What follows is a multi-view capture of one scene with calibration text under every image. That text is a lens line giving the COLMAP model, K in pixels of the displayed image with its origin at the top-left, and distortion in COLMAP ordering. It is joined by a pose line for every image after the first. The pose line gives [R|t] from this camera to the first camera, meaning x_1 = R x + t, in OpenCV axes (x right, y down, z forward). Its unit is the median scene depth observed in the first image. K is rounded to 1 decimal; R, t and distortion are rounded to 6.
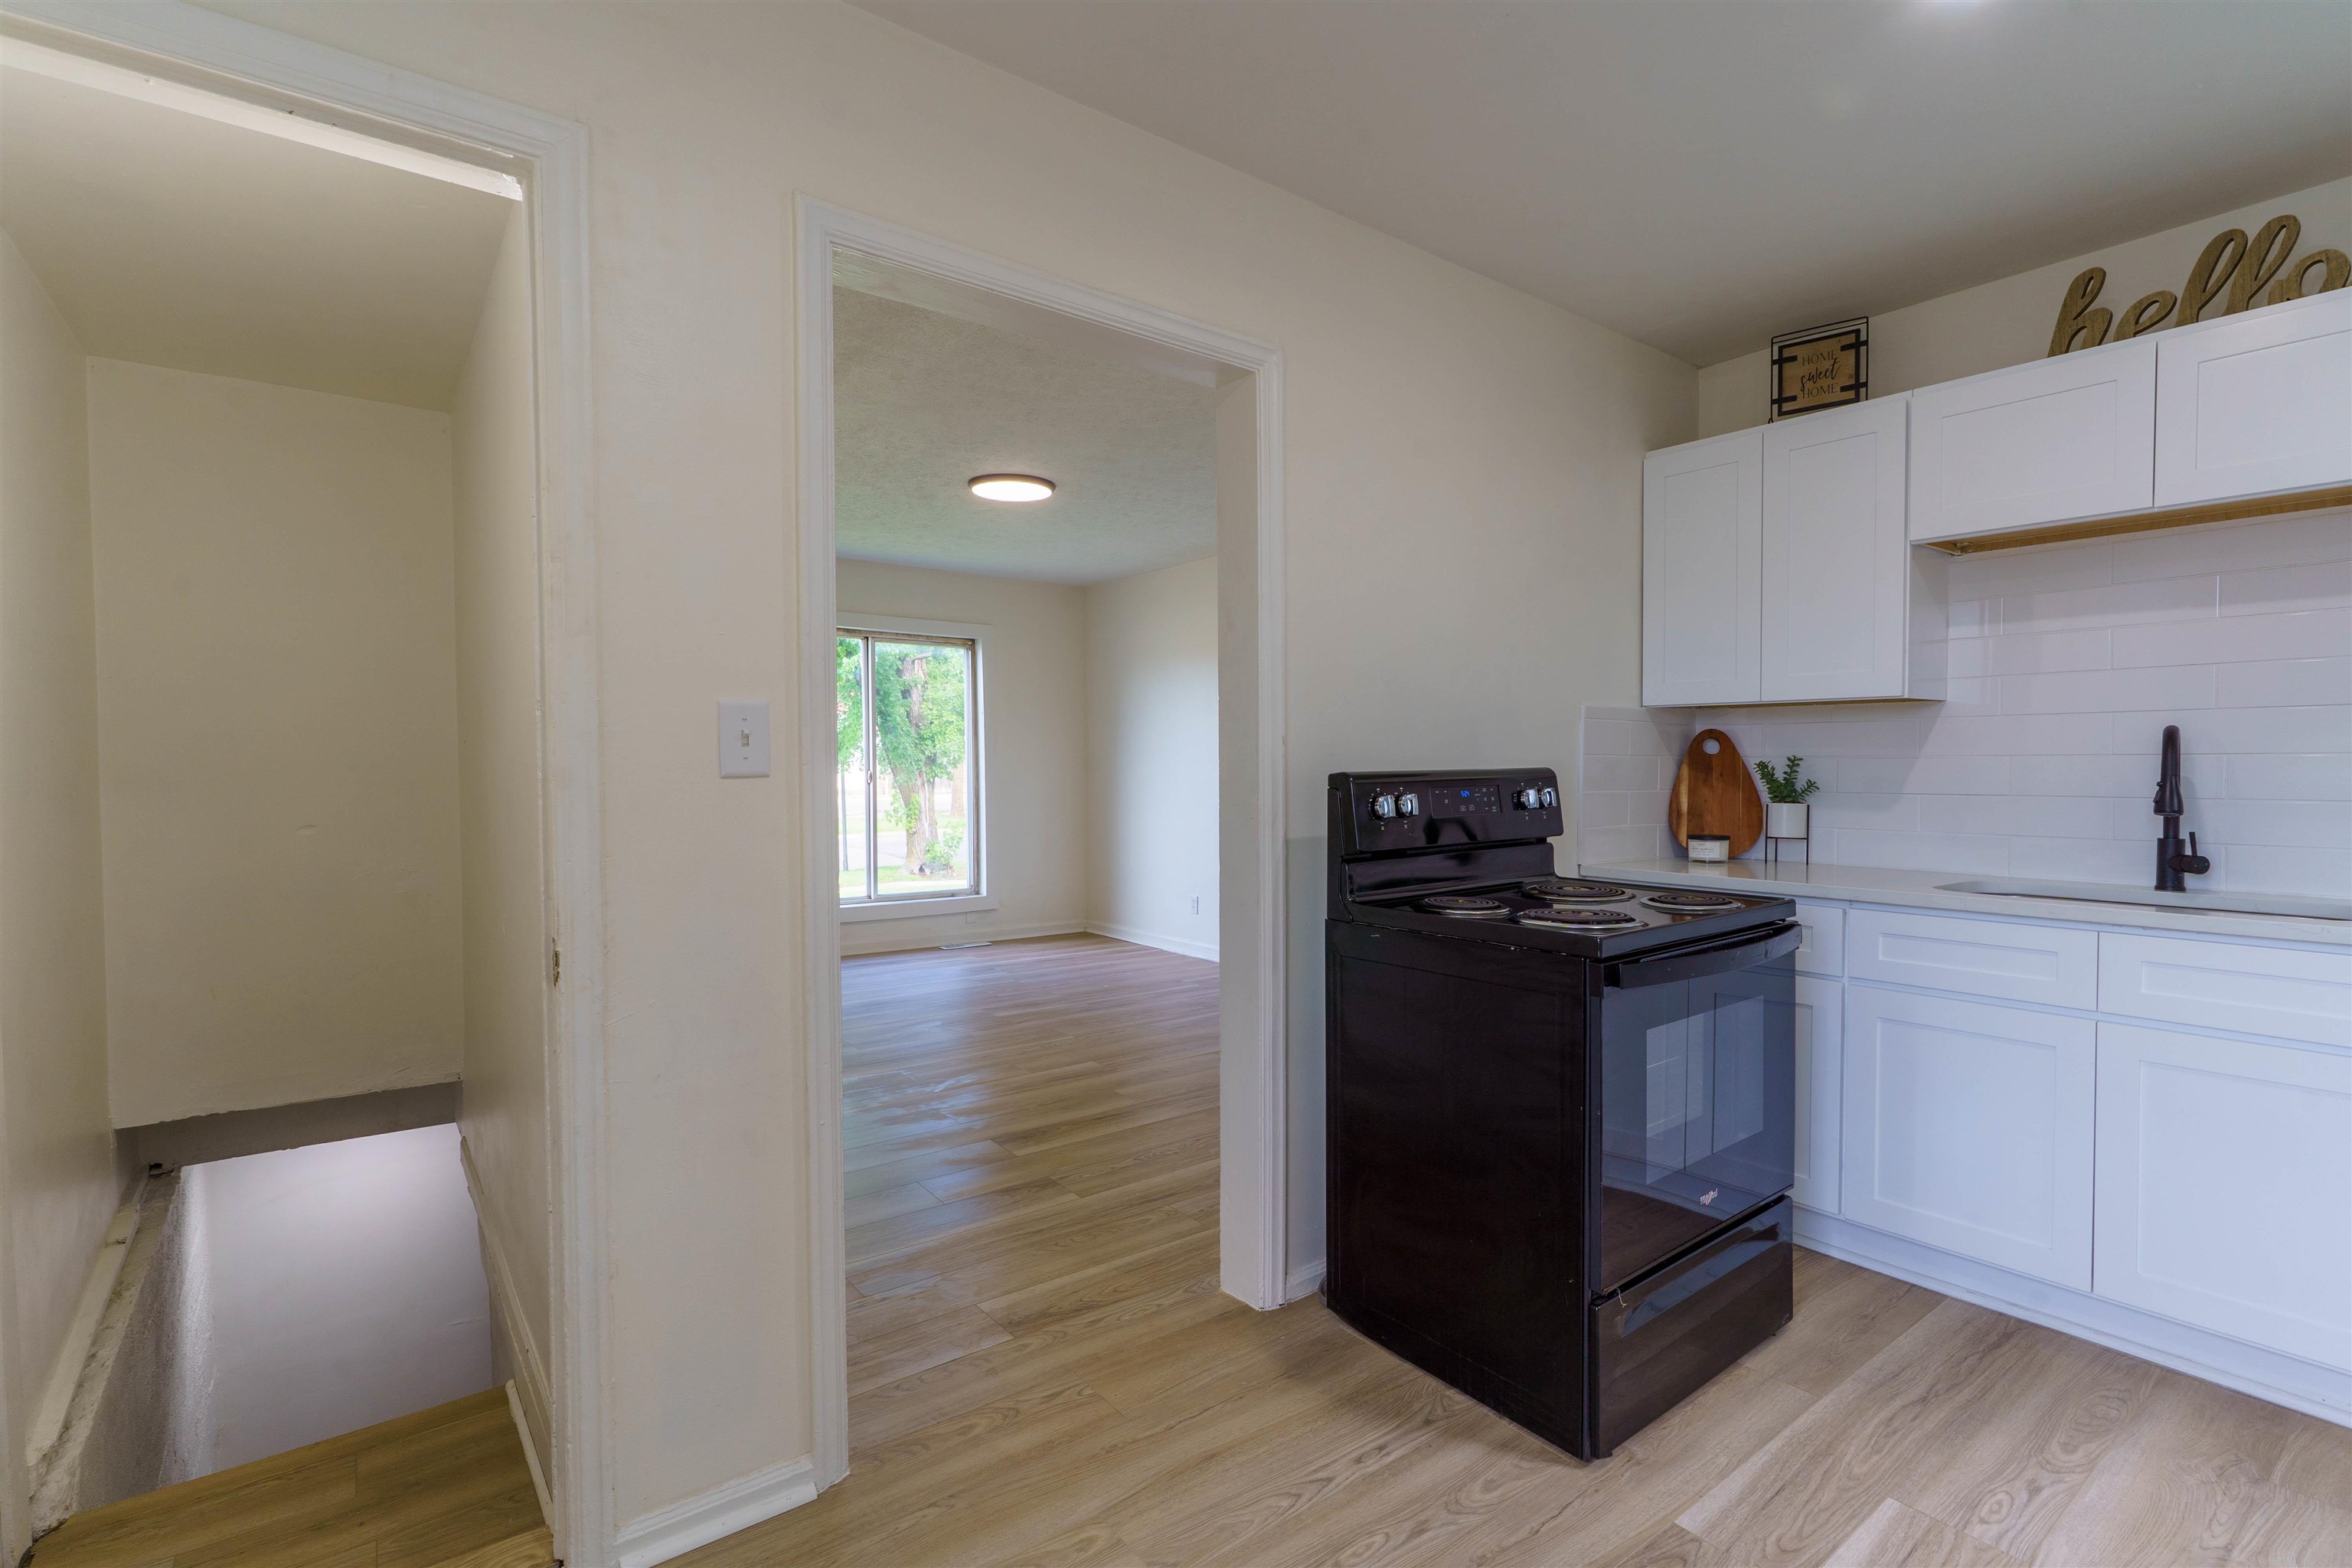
lens RADIAL K [[1086.8, 0, 1173.2], [0, 1086.8, 776.1], [0, 0, 1]] dist [-0.007601, 0.000098]
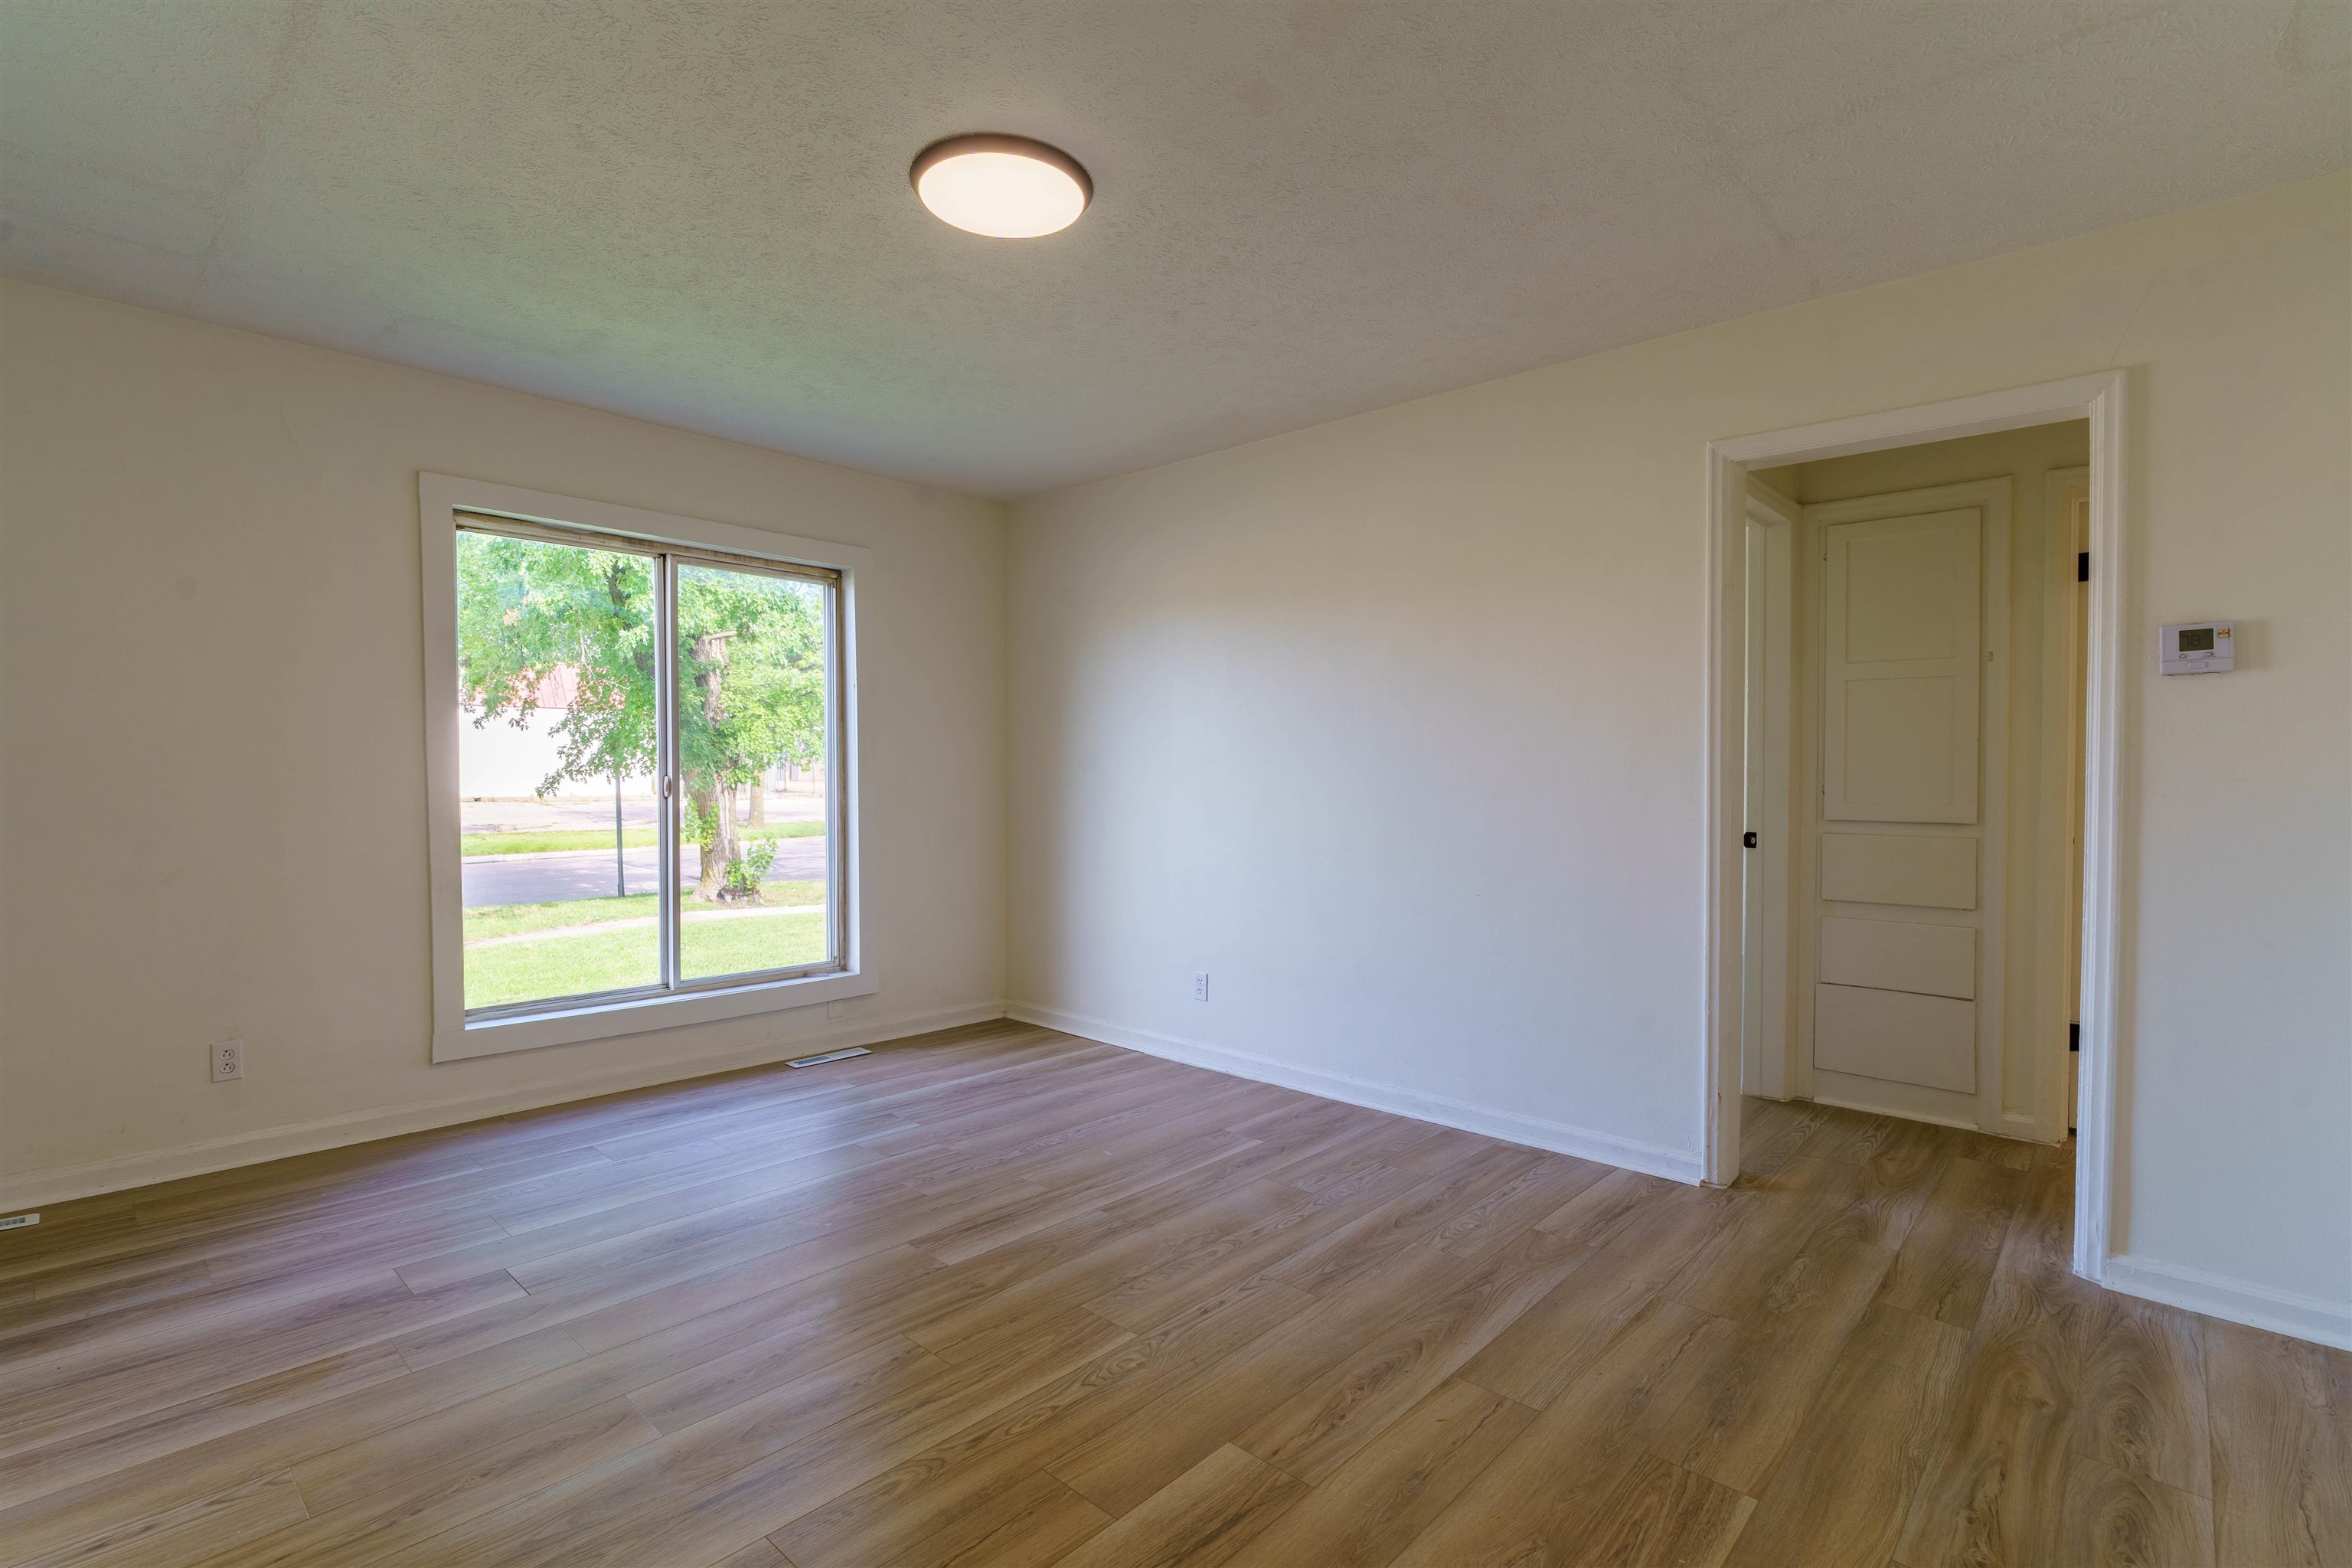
lens RADIAL K [[1086.8, 0, 1163.7], [0, 1086.8, 757.7], [0, 0, 1]] dist [-0.007601, 0.000098]
pose [[0.985474, 0.001763, 0.169819, -0.313256], [0.001510, 0.999816, -0.019140, -0.008251], [-0.169821, 0.019119, 0.985289, 1.023180]]
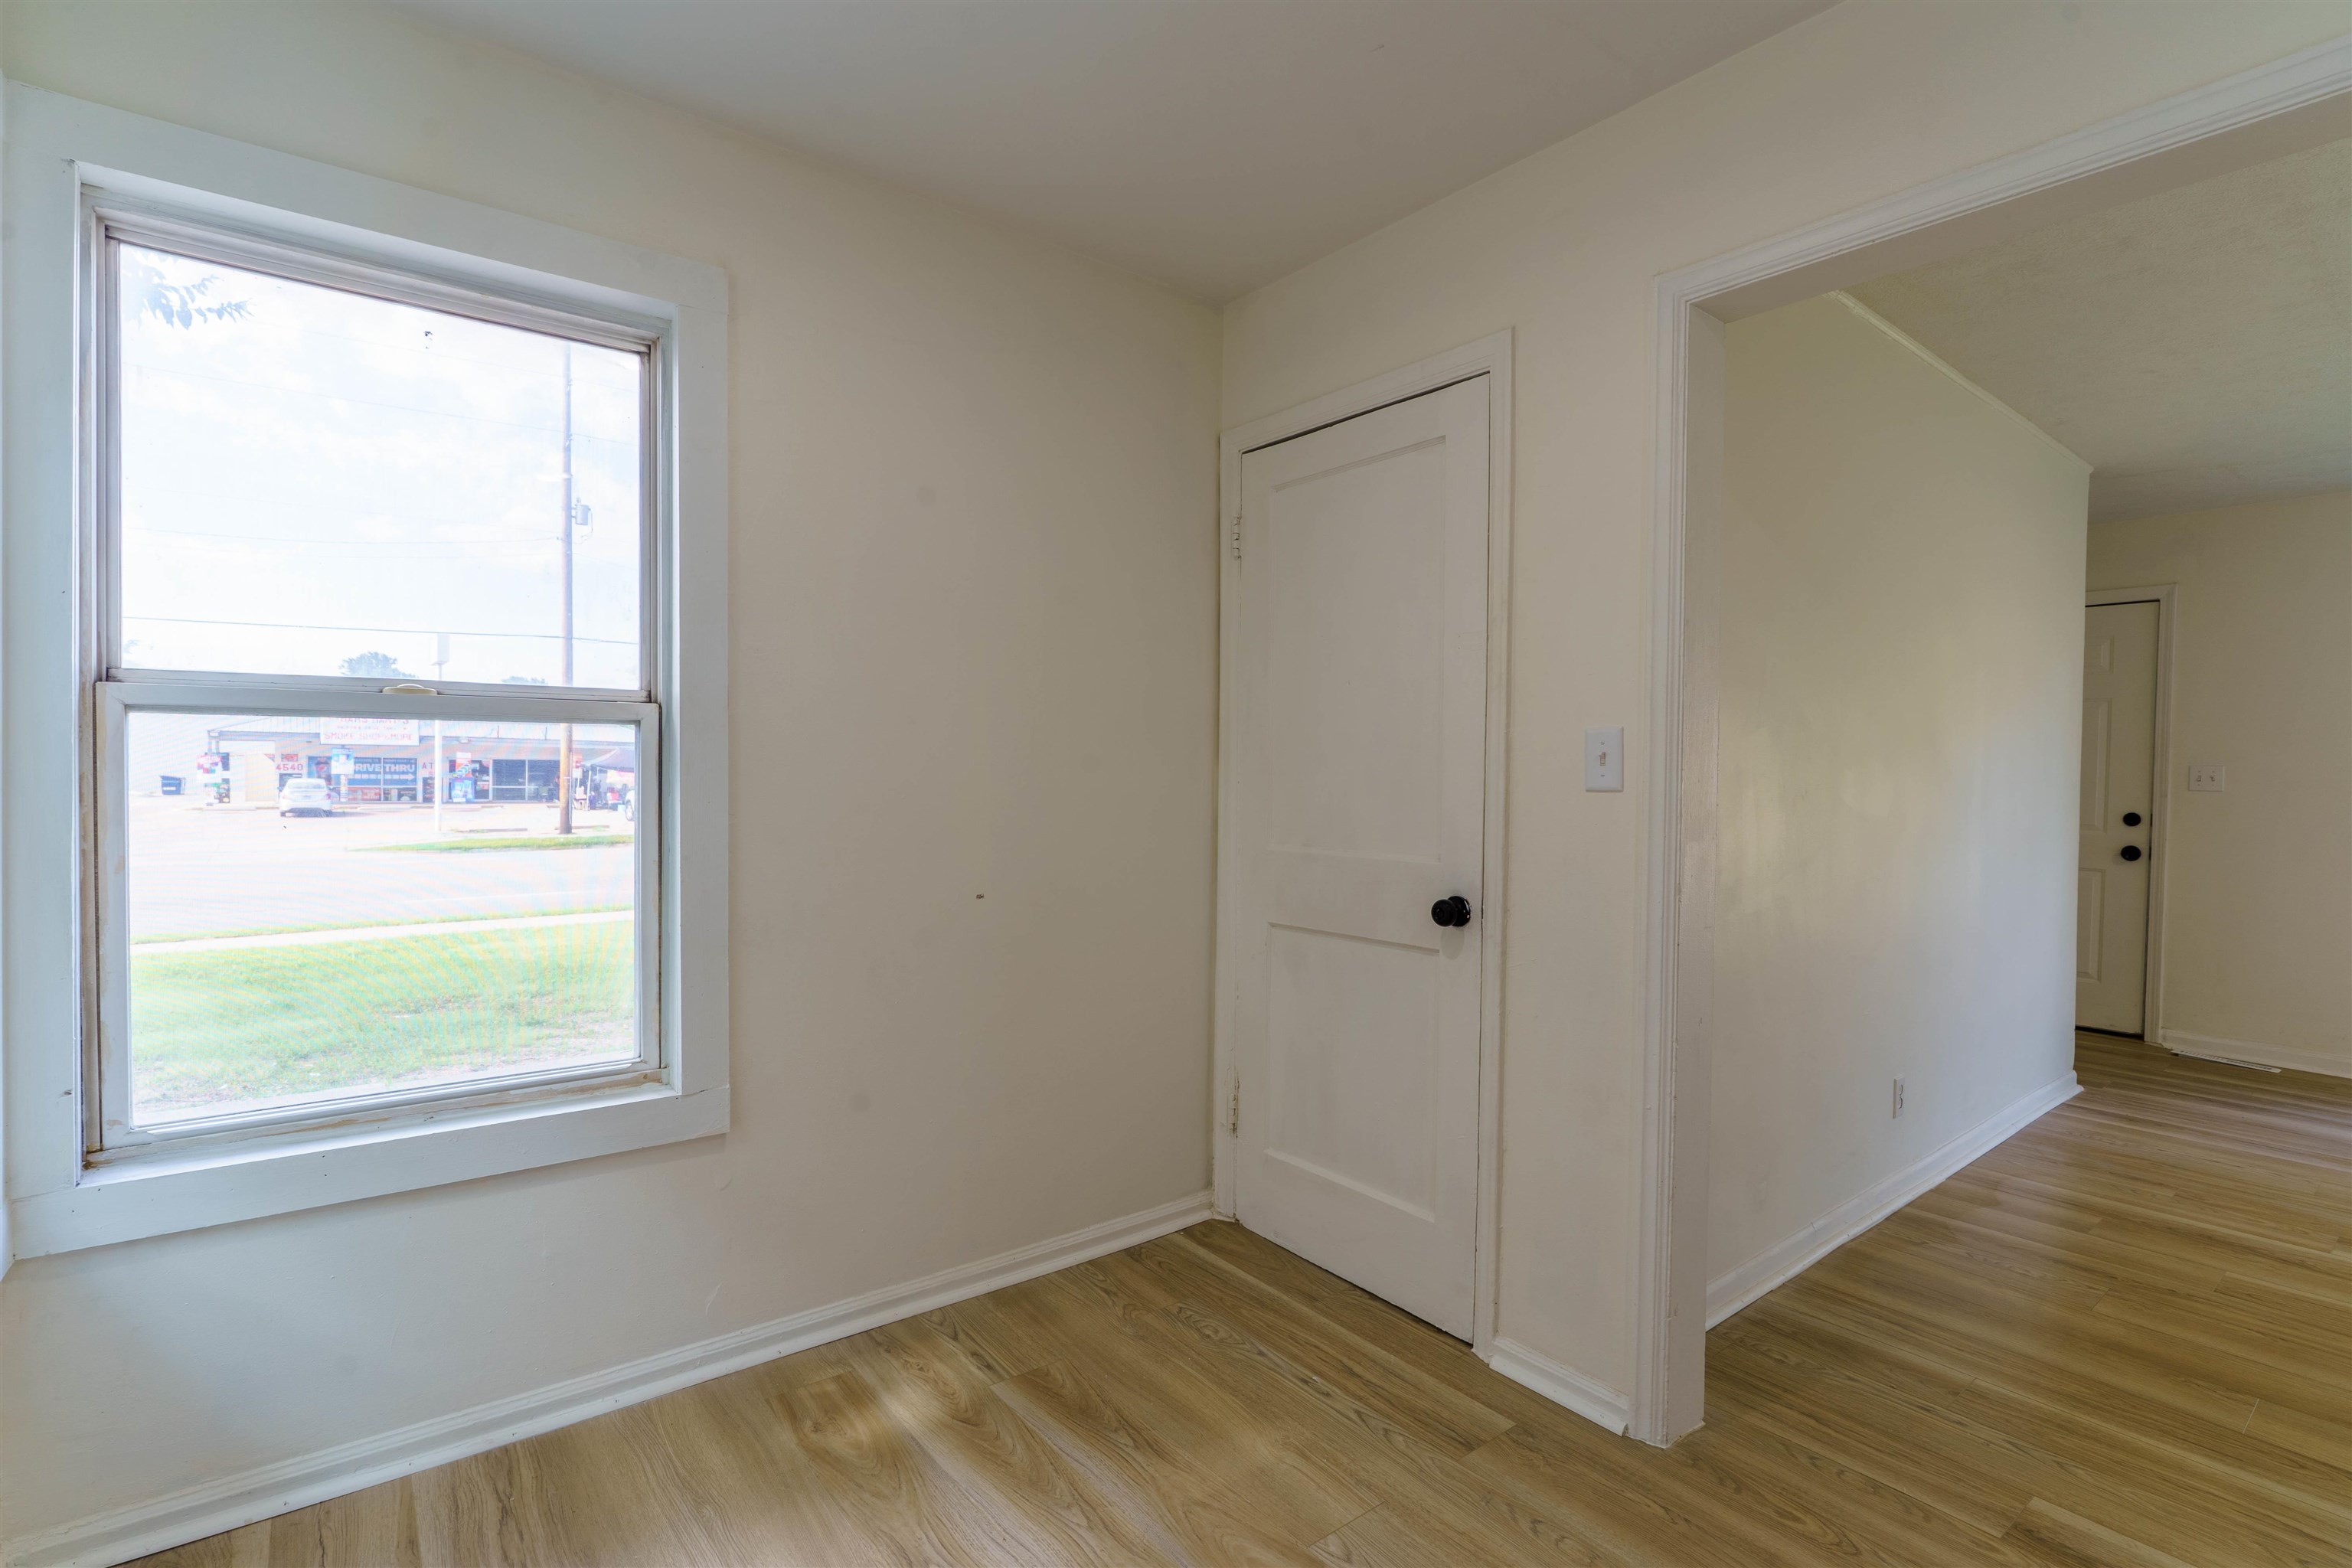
lens RADIAL K [[1086.8, 0, 1138.7], [0, 1086.8, 788.4], [0, 0, 1]] dist [-0.007601, 0.000098]
pose [[-0.001327, 0.015796, -0.999874, 0.575048], [-0.034224, 0.999289, 0.015832, -0.002406], [0.999413, 0.034241, -0.000786, 0.352582]]
